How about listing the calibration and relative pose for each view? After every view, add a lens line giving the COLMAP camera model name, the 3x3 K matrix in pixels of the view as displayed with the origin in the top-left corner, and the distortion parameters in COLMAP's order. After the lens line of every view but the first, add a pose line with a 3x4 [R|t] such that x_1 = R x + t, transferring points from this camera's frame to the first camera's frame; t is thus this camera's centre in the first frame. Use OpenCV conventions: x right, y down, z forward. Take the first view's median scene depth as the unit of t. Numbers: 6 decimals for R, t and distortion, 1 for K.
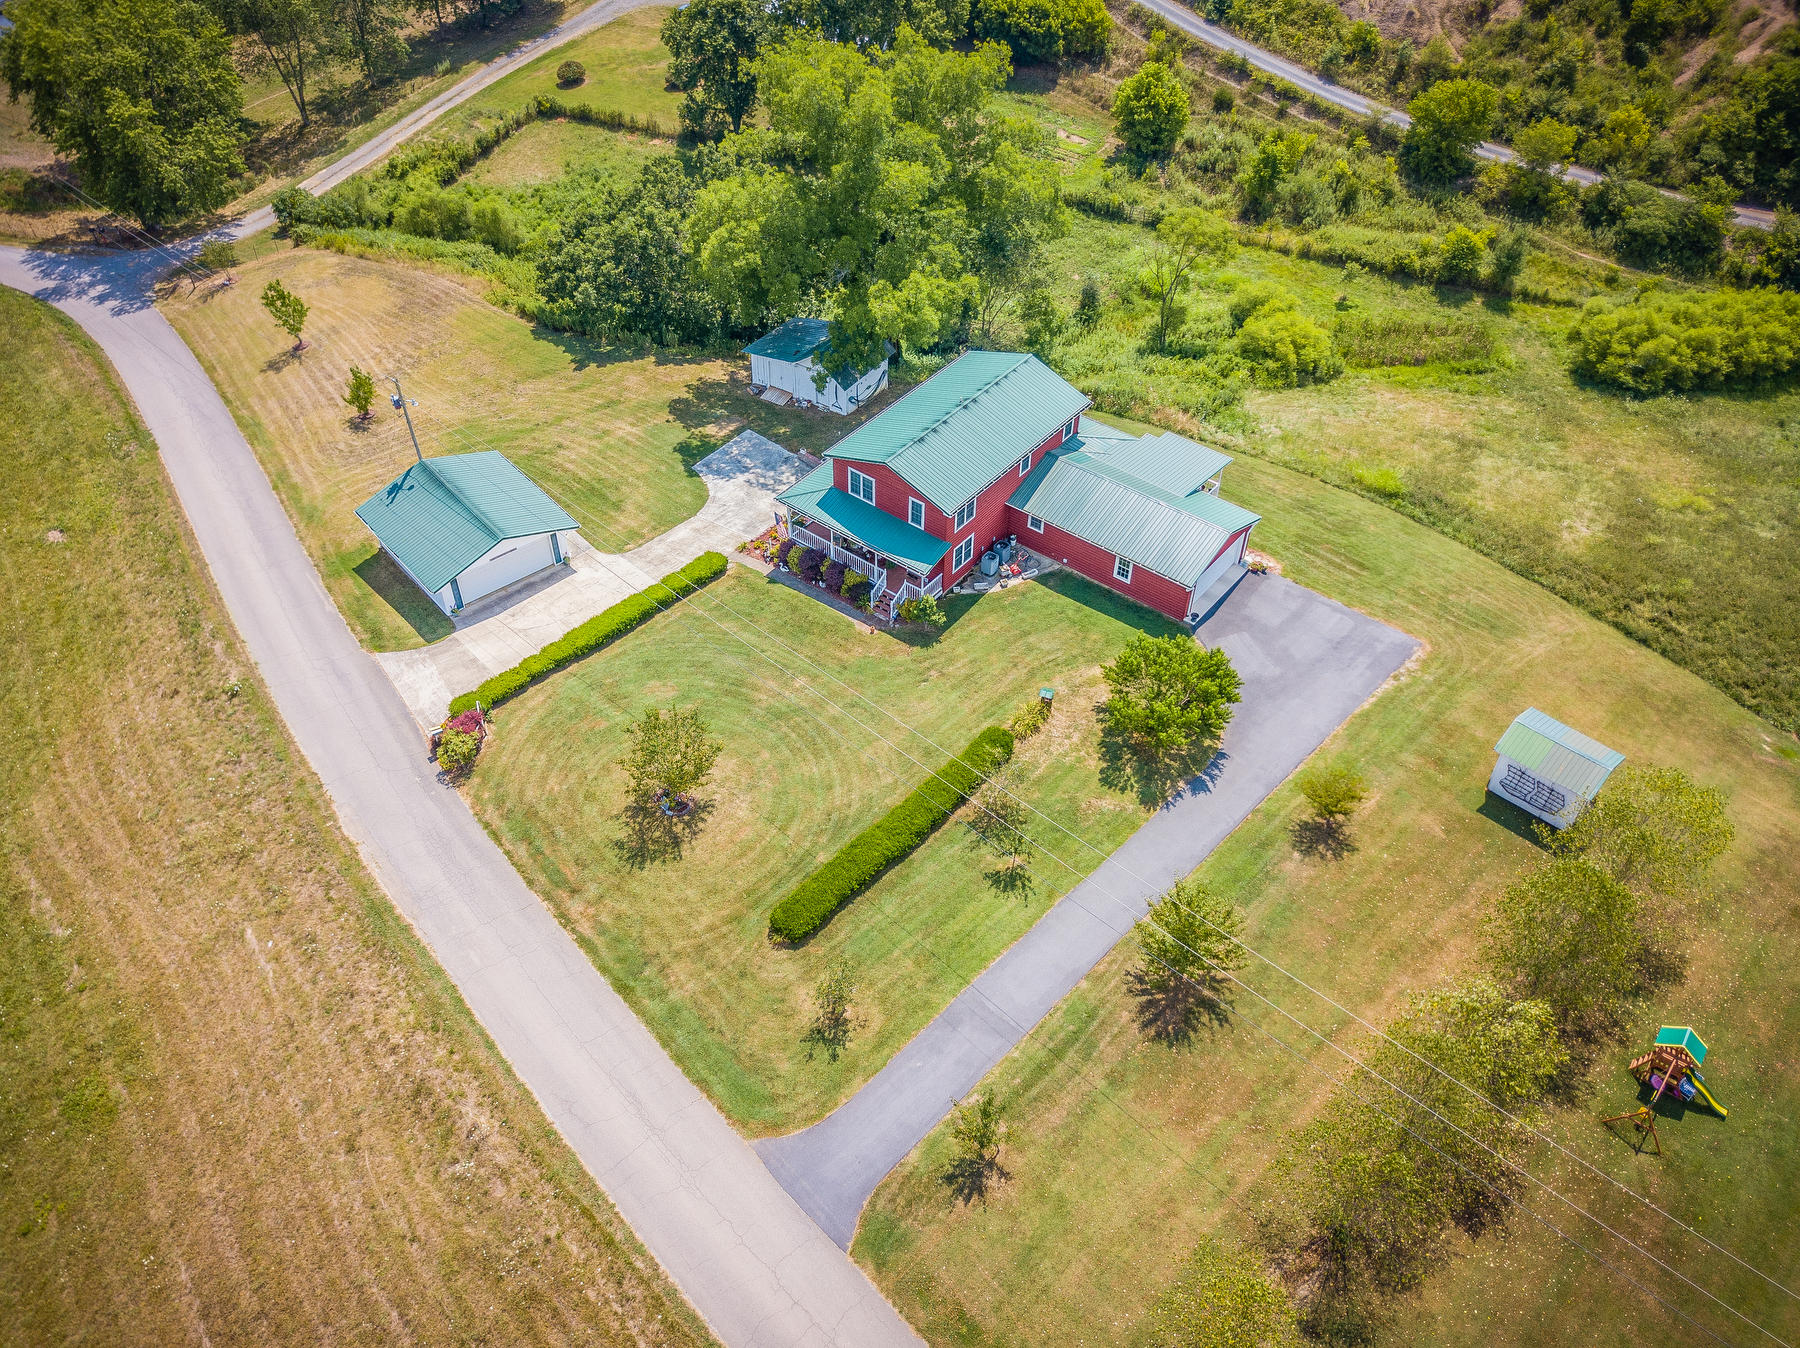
lens RADIAL K [[1385.9, 0, 895.9], [0, 1385.9, 672.2], [0, 0, 1]] dist [0.000776, 0.001698]
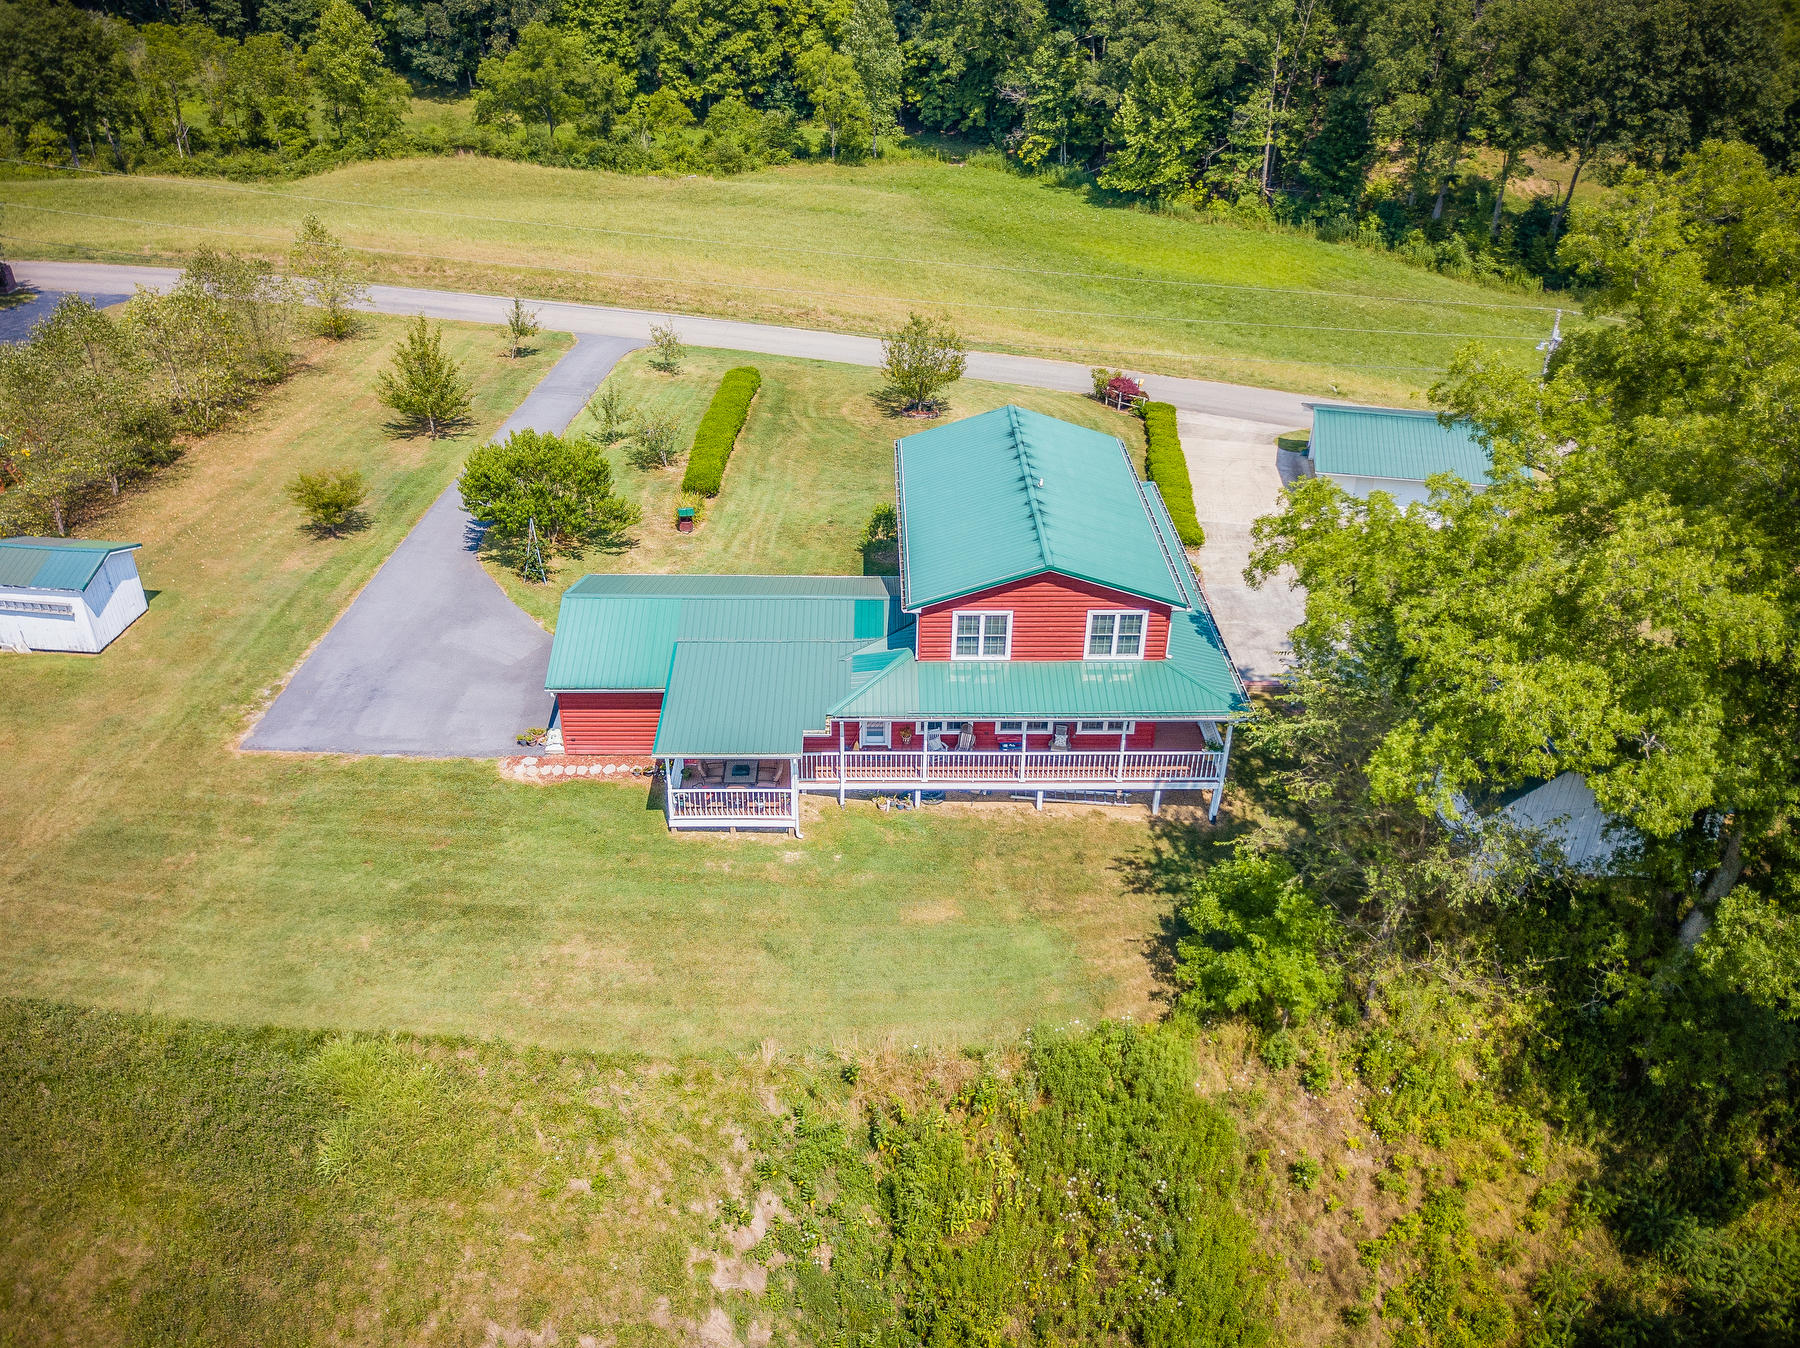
lens RADIAL K [[1385.9, 0, 895.9], [0, 1385.9, 672.2], [0, 0, 1]] dist [0.000776, 0.001698]
pose [[-0.772171, 0.321705, -0.547957, 0.422552], [-0.451124, 0.329747, 0.829310, -0.595852], [0.447480, 0.887566, -0.109492, 1.023776]]
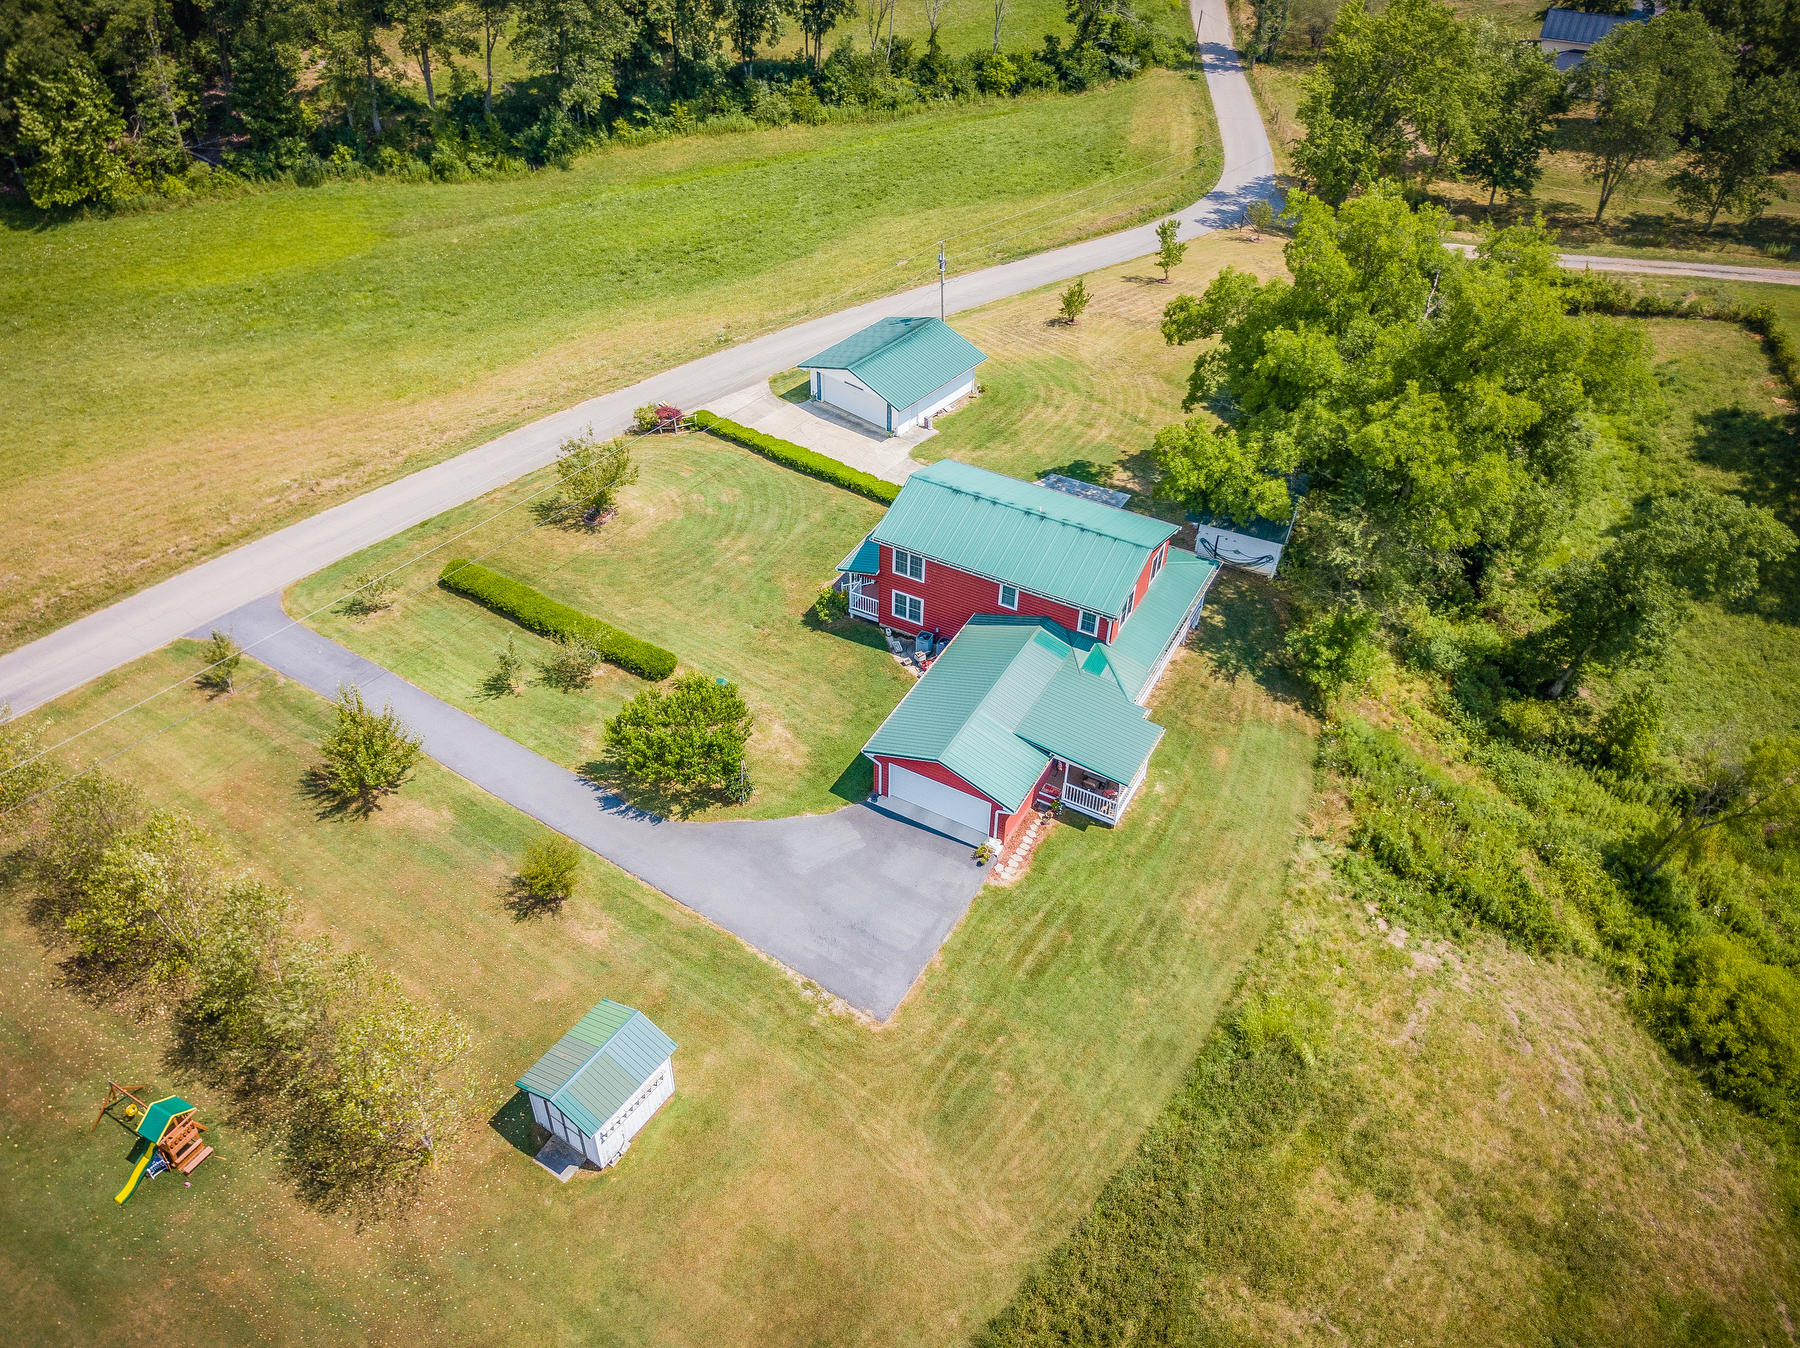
lens RADIAL K [[1399.4, 0, 898.7], [0, 1399.4, 662.2], [0, 0, 1]] dist [-0.002420, 0.008767]
pose [[0.173087, 0.635234, -0.752674, 0.728937], [-0.694284, 0.620735, 0.364222, -0.373942], [0.698577, 0.459527, 0.548475, 0.436009]]
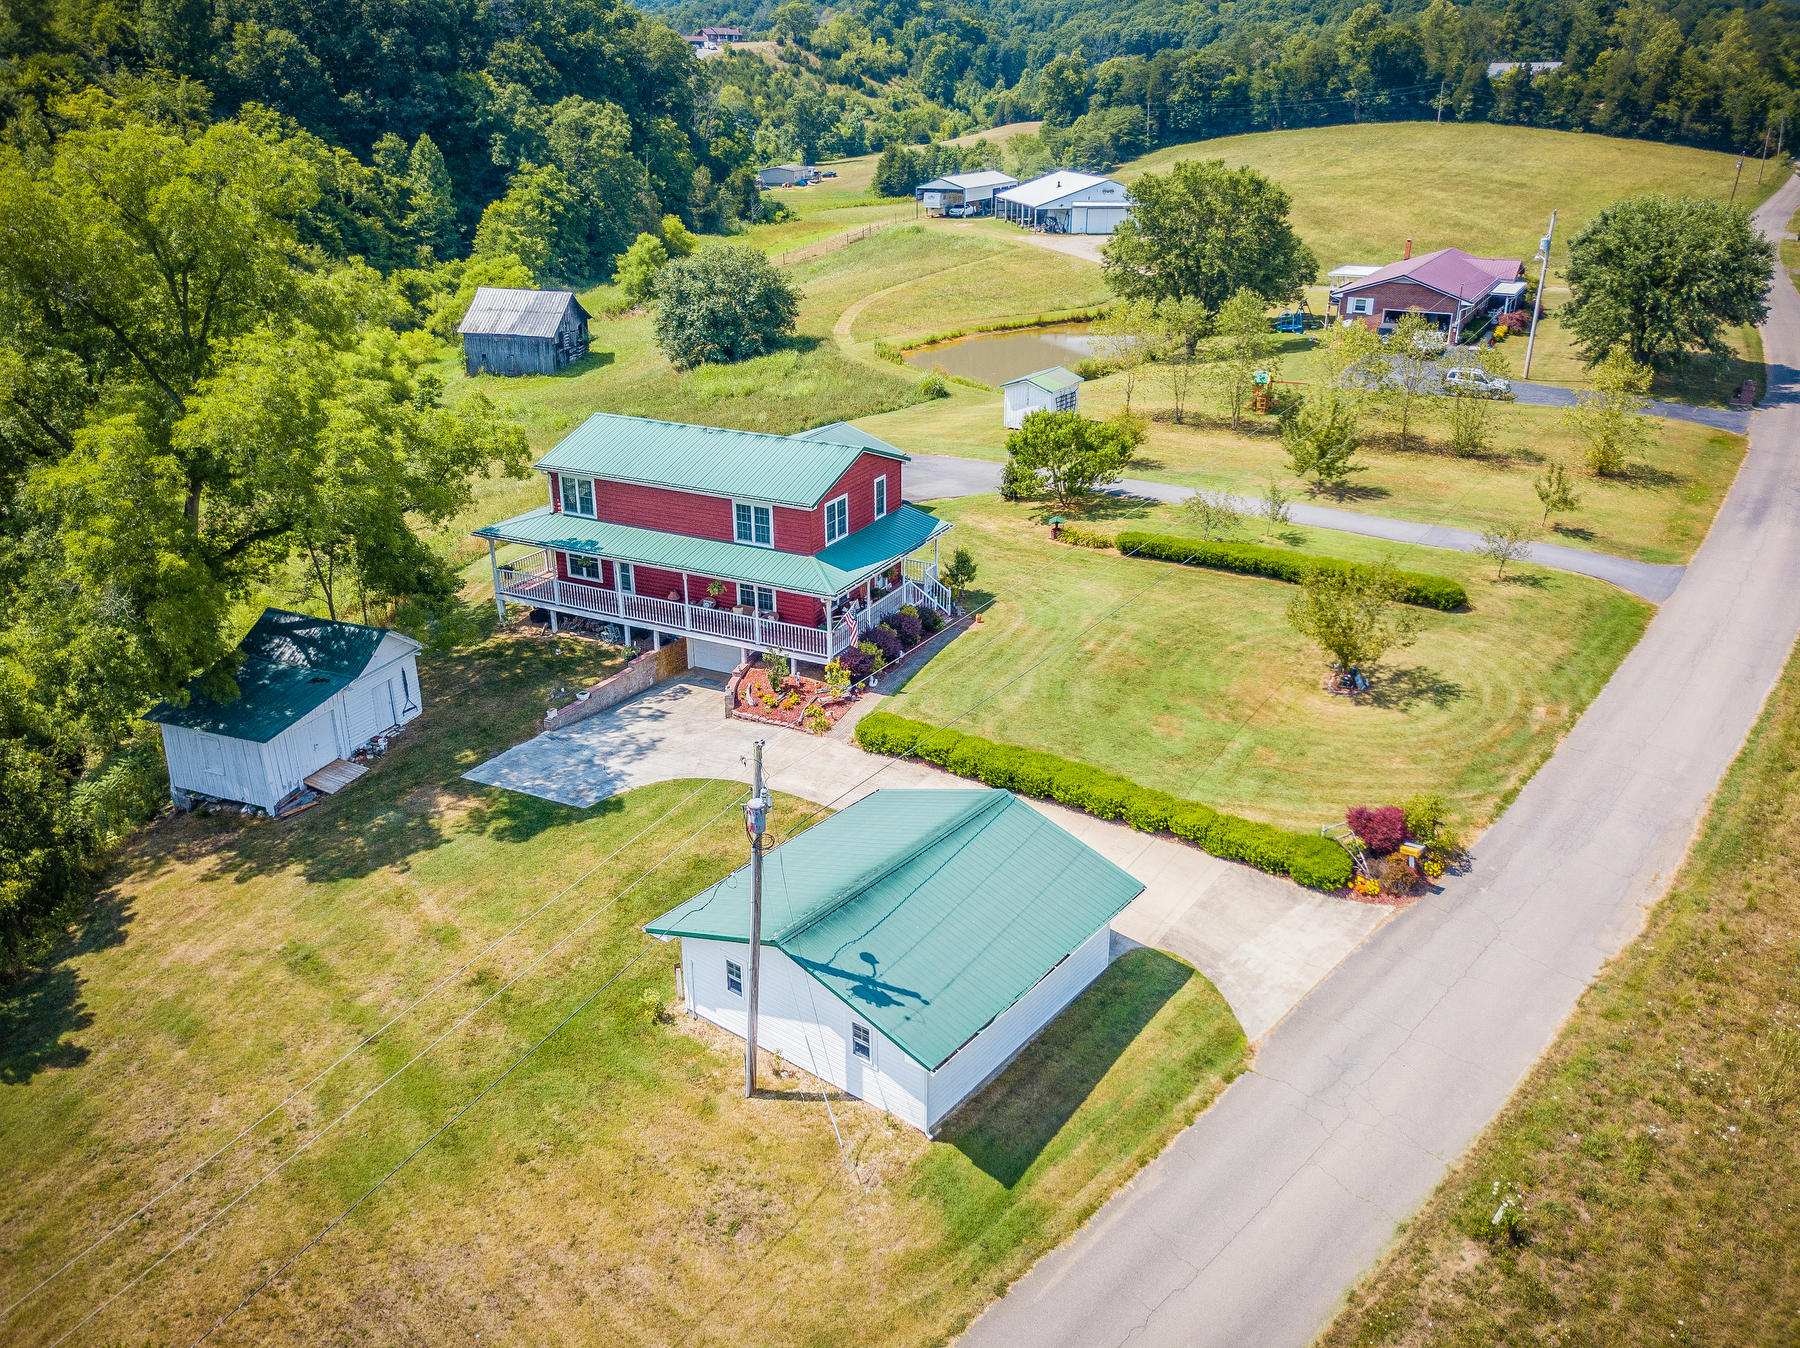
lens RADIAL K [[1399.4, 0, 898.7], [0, 1399.4, 662.2], [0, 0, 1]] dist [-0.002420, 0.008767]
pose [[-0.197213, -0.375820, 0.905465, -0.660843], [0.680114, 0.612756, 0.402461, -0.329918], [-0.706082, 0.695190, 0.134757, 0.838474]]
